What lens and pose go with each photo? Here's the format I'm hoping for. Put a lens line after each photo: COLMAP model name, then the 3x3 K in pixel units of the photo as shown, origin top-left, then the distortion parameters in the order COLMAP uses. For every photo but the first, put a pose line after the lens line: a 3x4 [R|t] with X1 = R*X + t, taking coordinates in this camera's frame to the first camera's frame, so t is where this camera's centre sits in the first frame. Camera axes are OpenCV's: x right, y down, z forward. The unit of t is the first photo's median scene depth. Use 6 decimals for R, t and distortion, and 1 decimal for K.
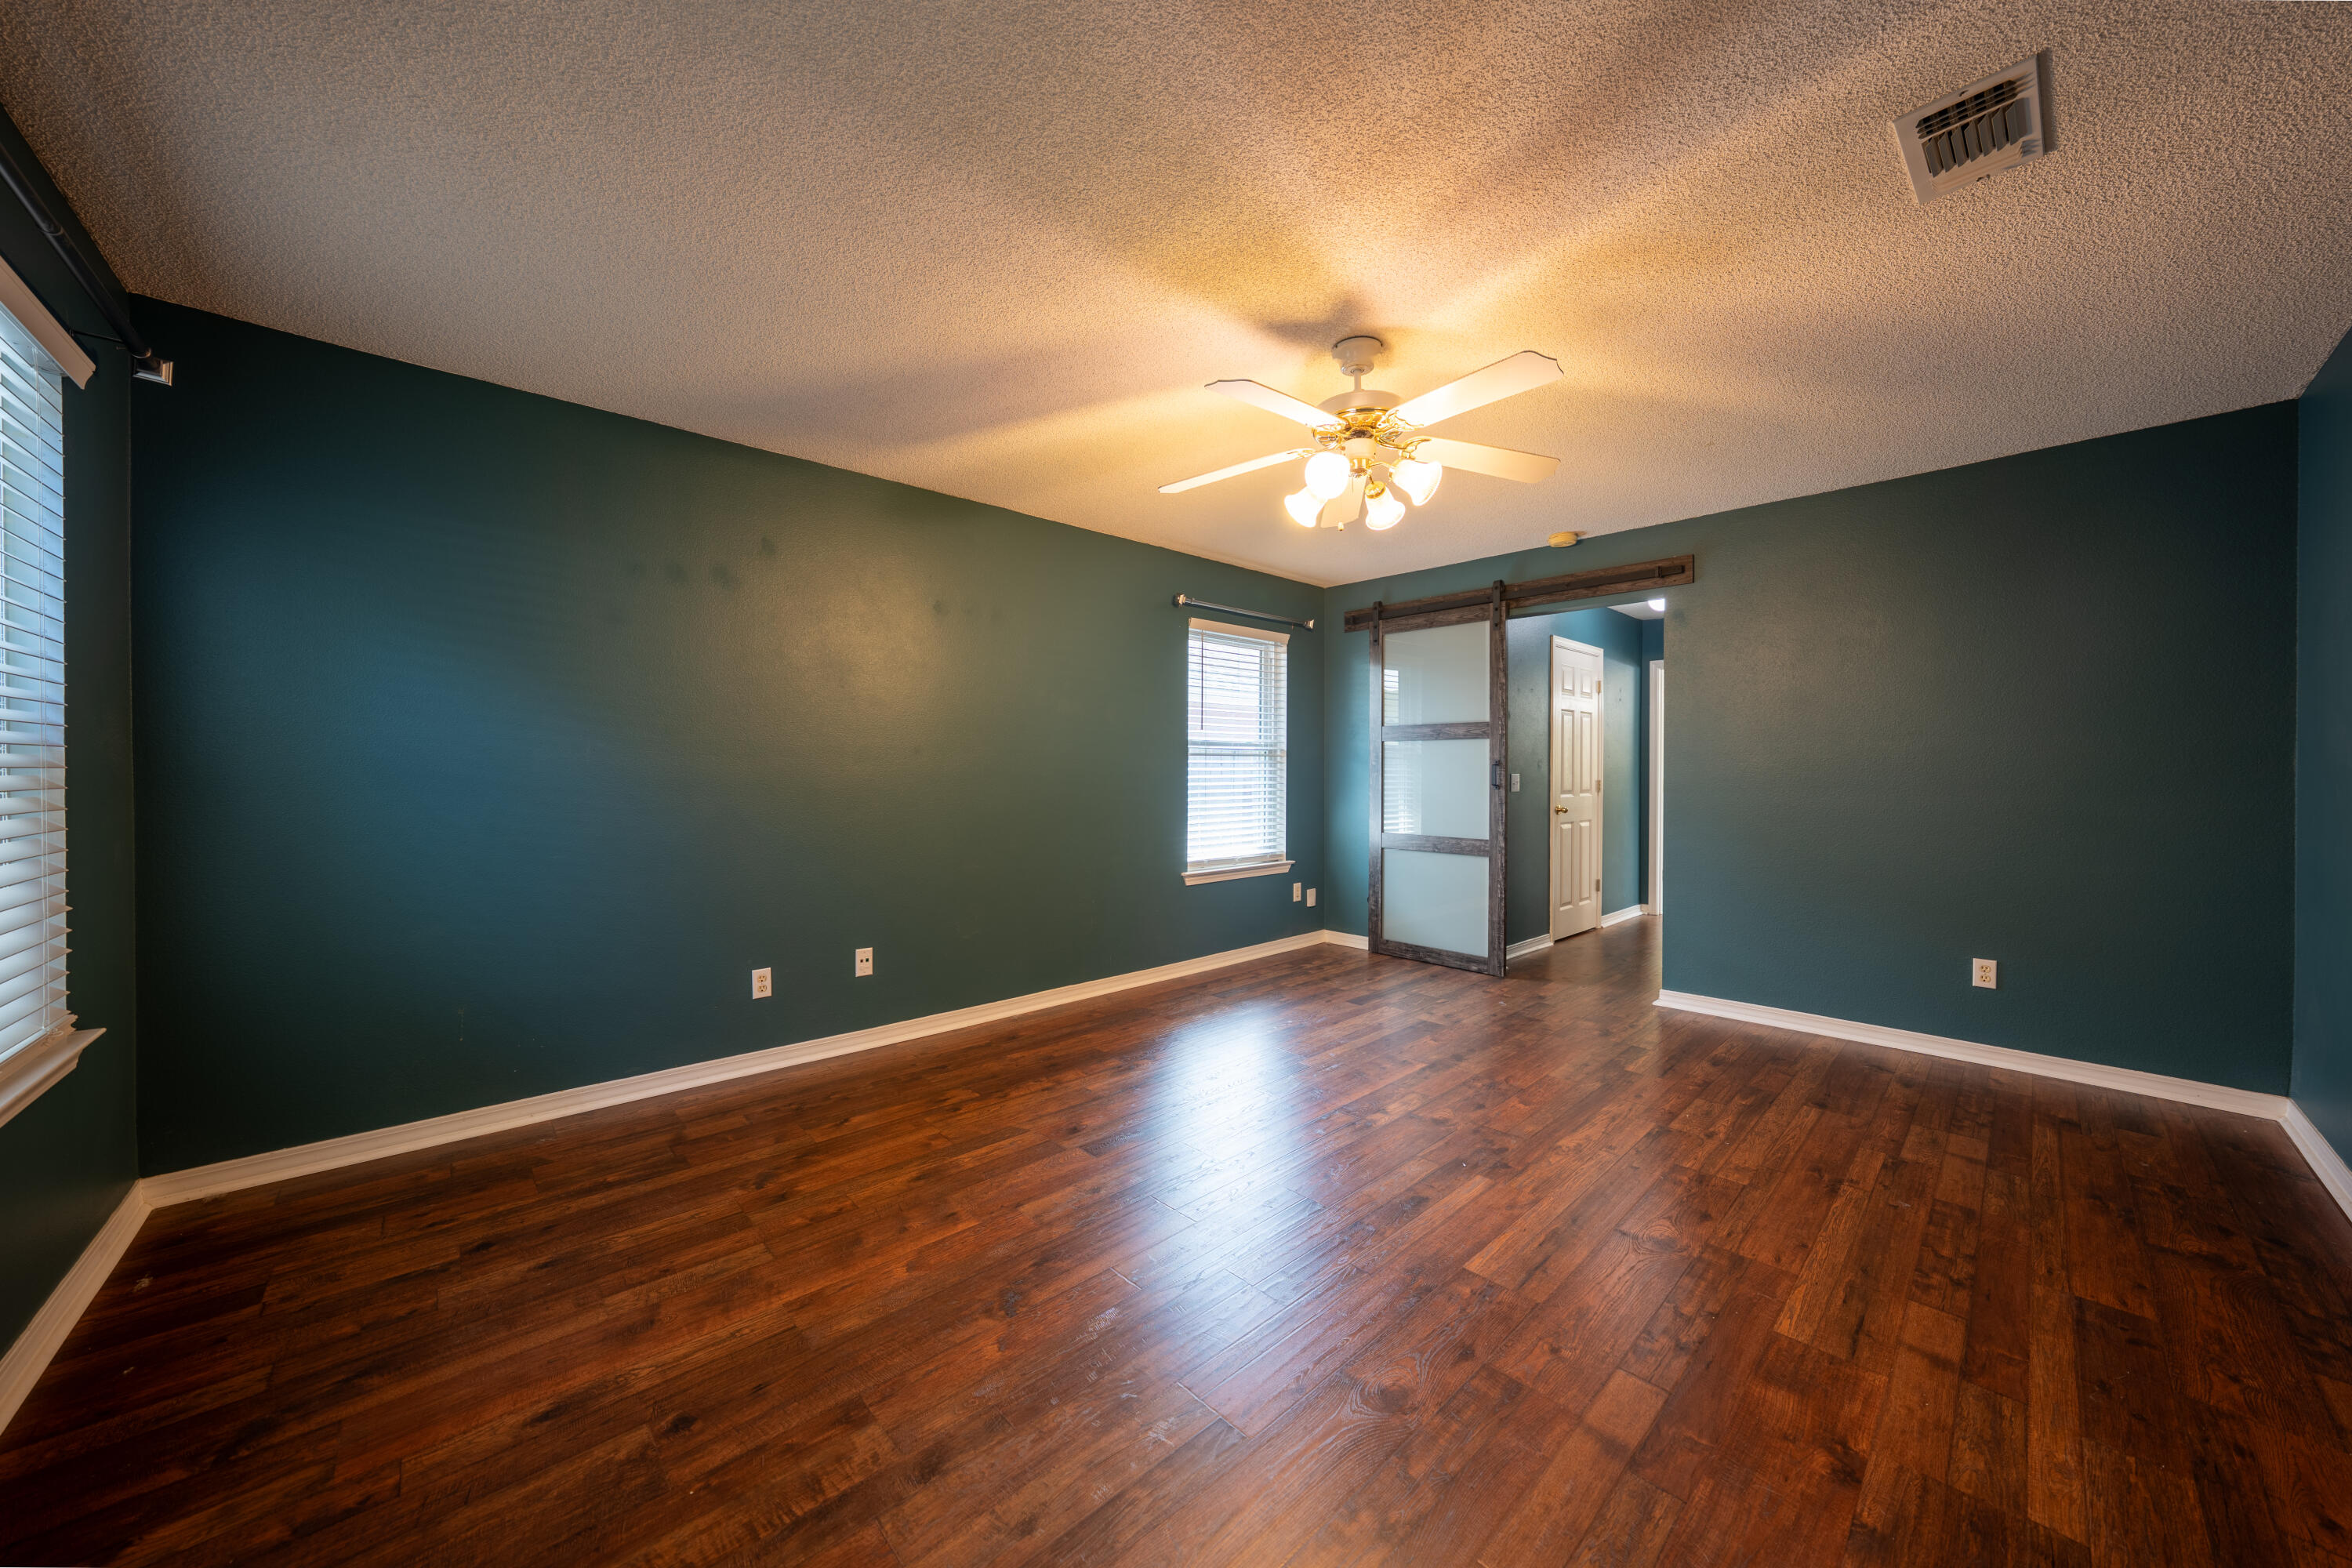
lens RADIAL K [[800.6, 0, 1168.1], [0, 800.6, 770.8], [0, 0, 1]] dist [-0.012540, 0.000133]
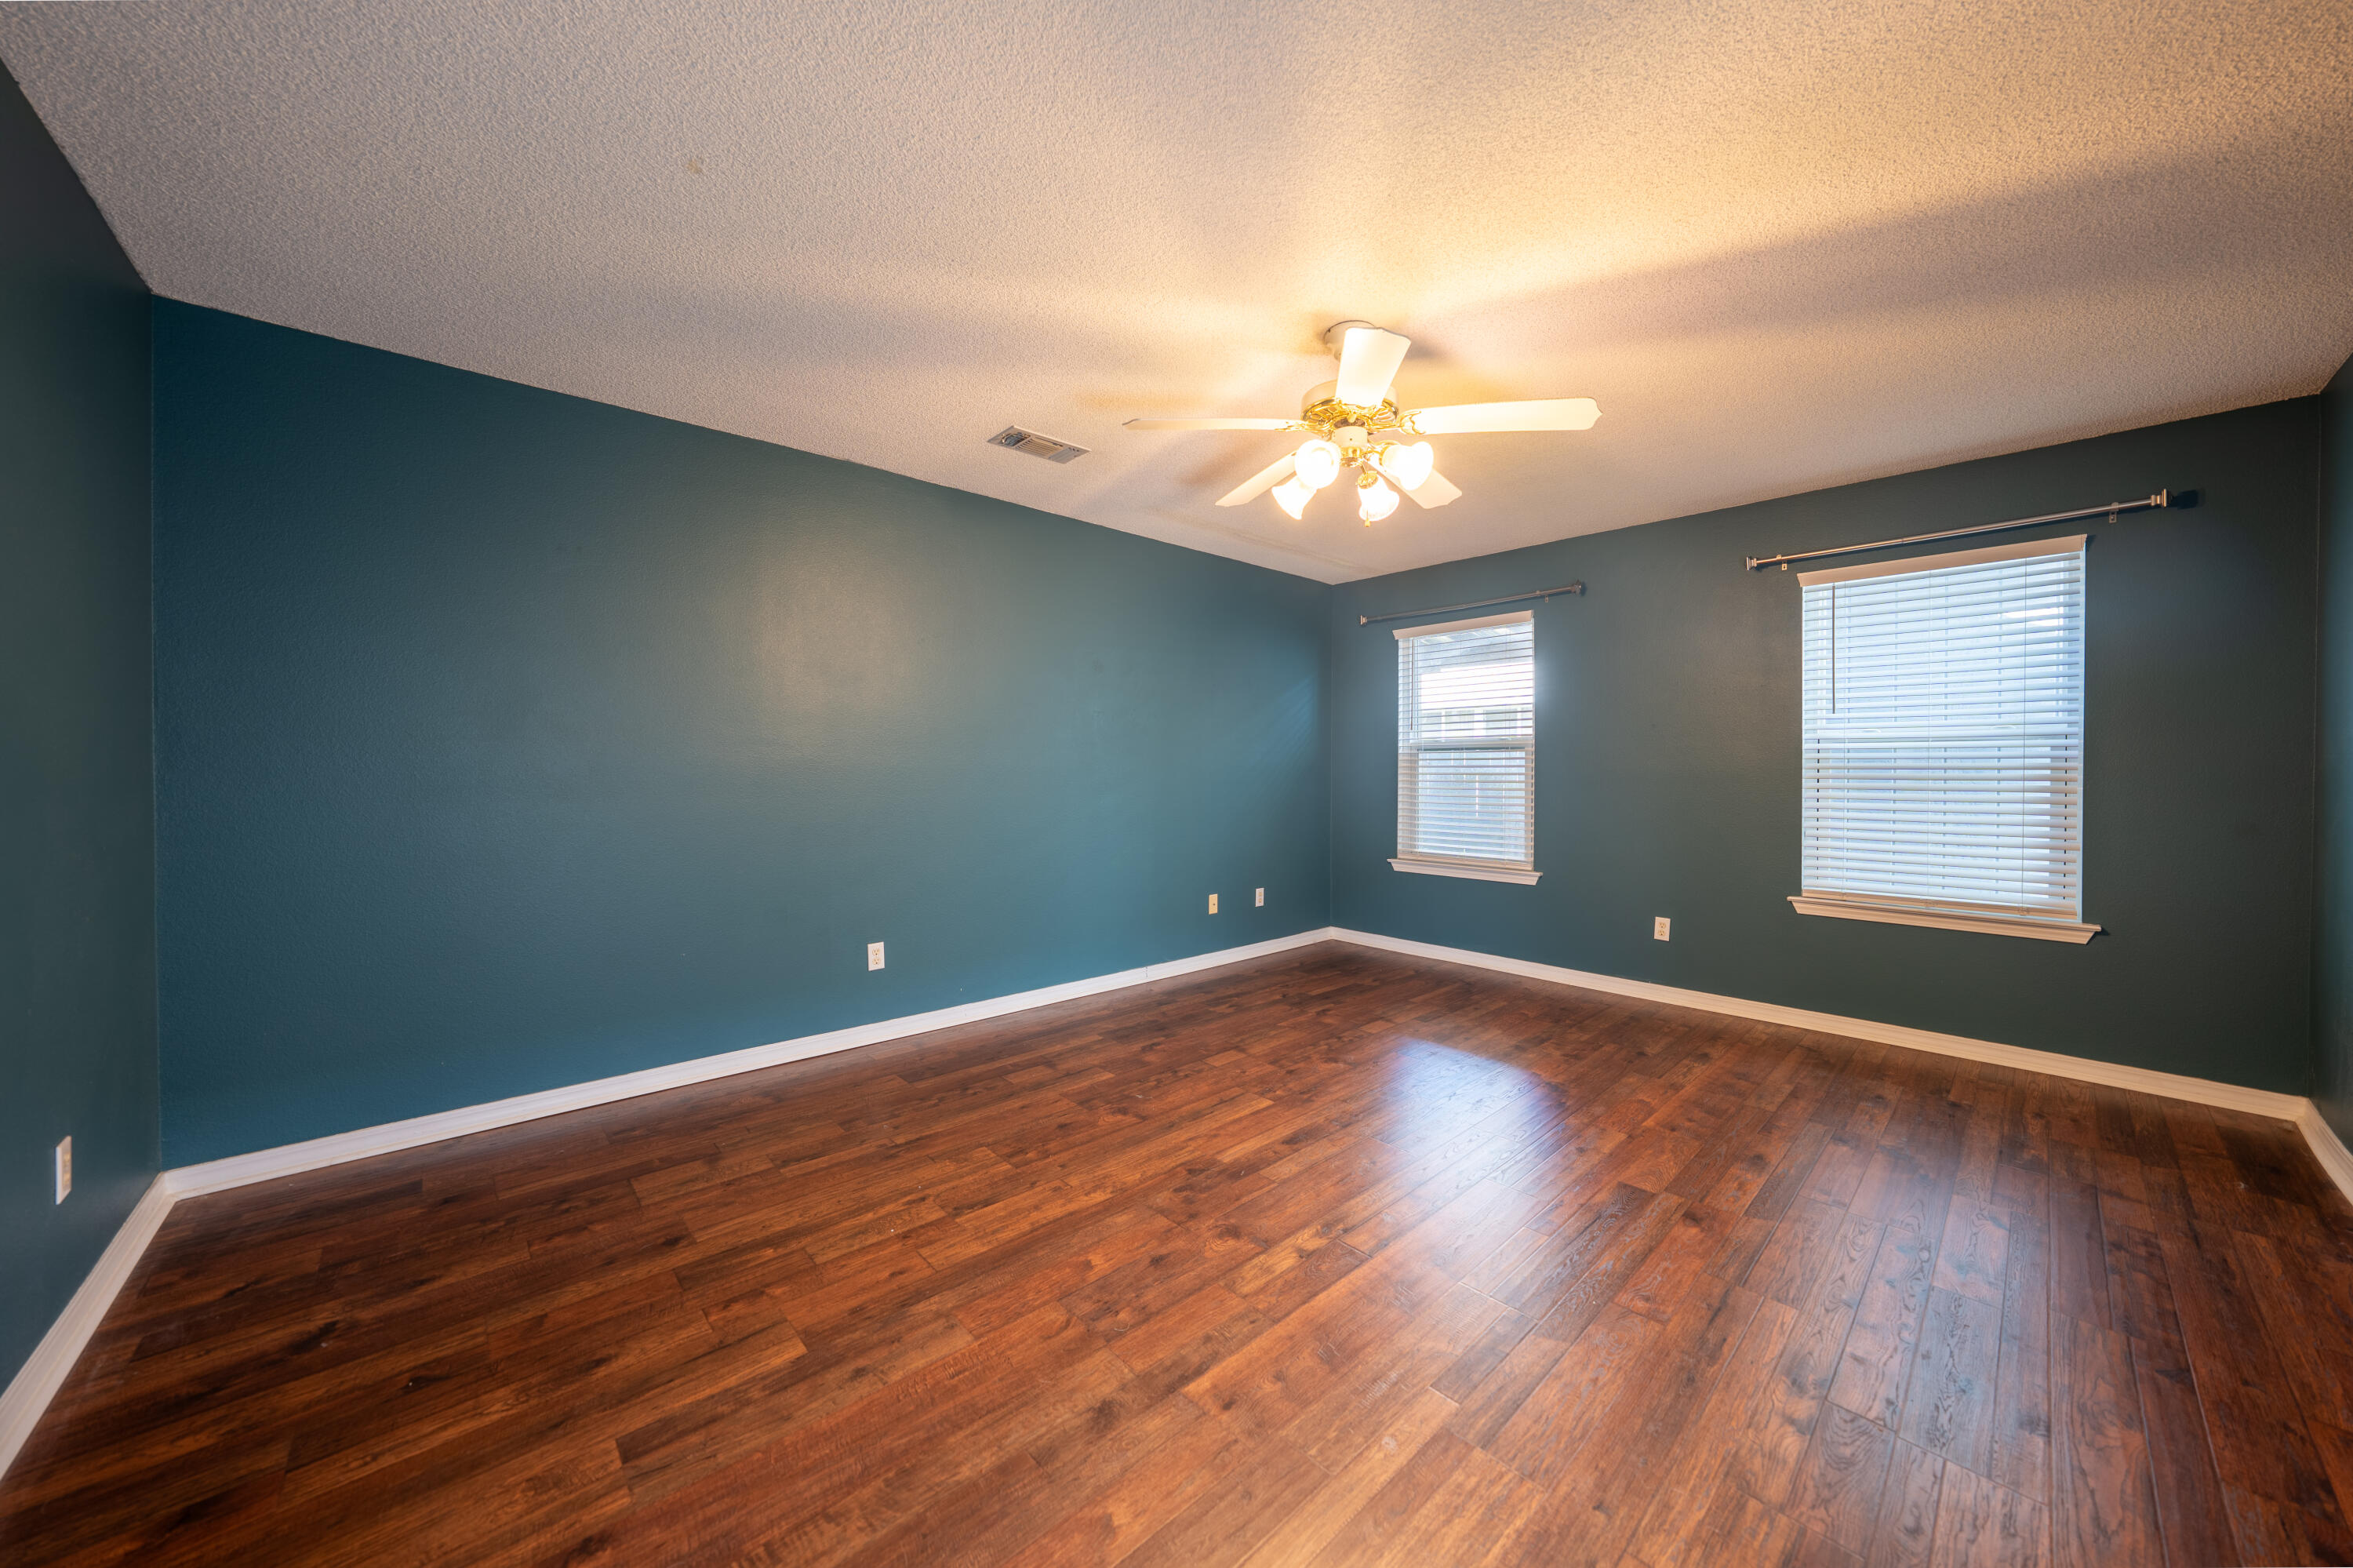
lens RADIAL K [[800.9, 0, 1168.6], [0, 800.9, 770.8], [0, 0, 1]] dist [-0.012540, 0.000133]
pose [[-0.999955, -0.008243, 0.004754, 0.470318], [-0.008211, 0.999945, 0.006597, -0.001491], [-0.004808, 0.006557, -0.999967, 2.060157]]
